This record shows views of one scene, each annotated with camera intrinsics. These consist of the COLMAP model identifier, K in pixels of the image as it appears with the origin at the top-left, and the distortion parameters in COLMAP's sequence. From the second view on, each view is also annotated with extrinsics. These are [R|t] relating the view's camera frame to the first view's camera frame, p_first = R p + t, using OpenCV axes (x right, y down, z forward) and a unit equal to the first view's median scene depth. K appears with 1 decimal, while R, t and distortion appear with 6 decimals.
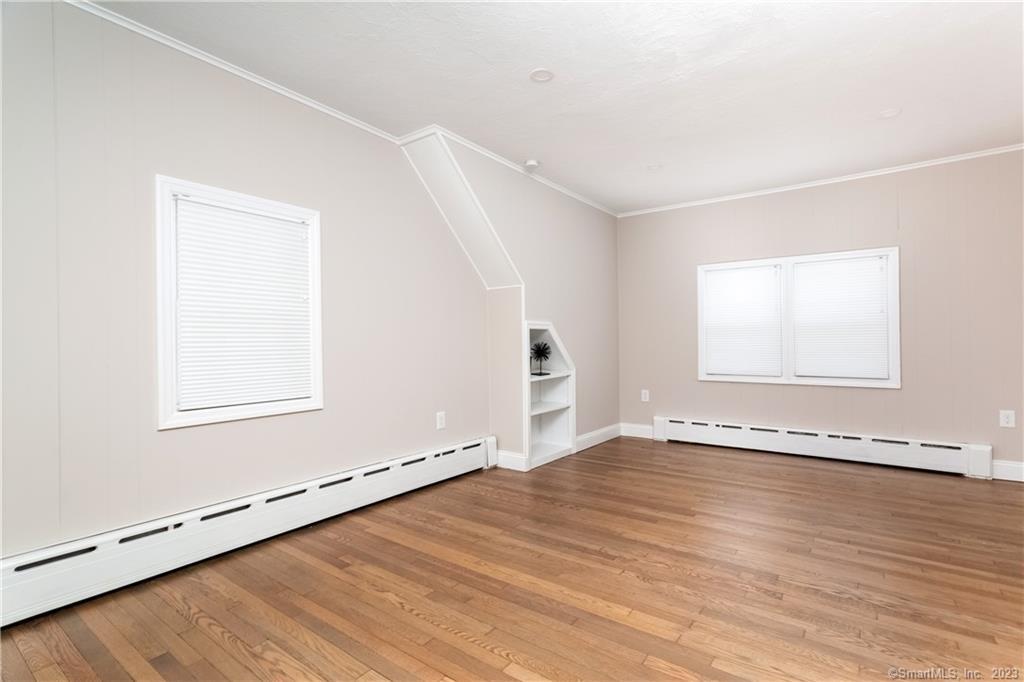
lens RADIAL K [[485.1, 0, 511.5], [0, 485.1, 341.7], [0, 0, 1]] dist [0.002631, 0.000185]
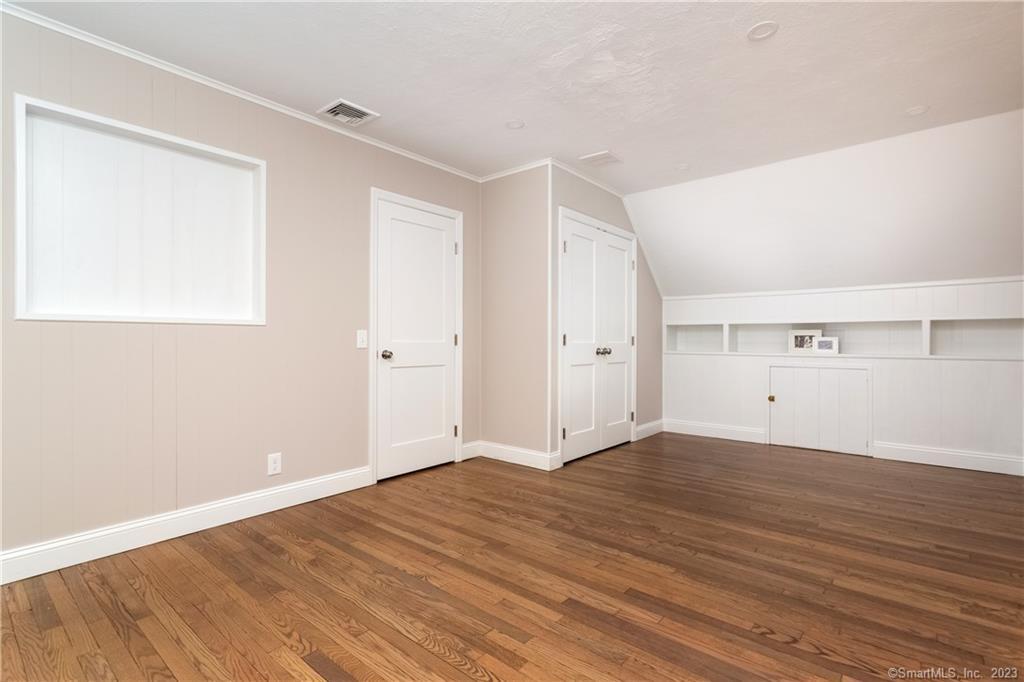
lens RADIAL K [[485.1, 0, 512.4], [0, 485.1, 341.3], [0, 0, 1]] dist [0.002631, 0.000185]
pose [[-0.997679, 0.012130, 0.067002, 0.475586], [0.012031, 0.999926, -0.001894, 0.004390], [-0.067020, -0.001084, -0.997751, 1.977171]]
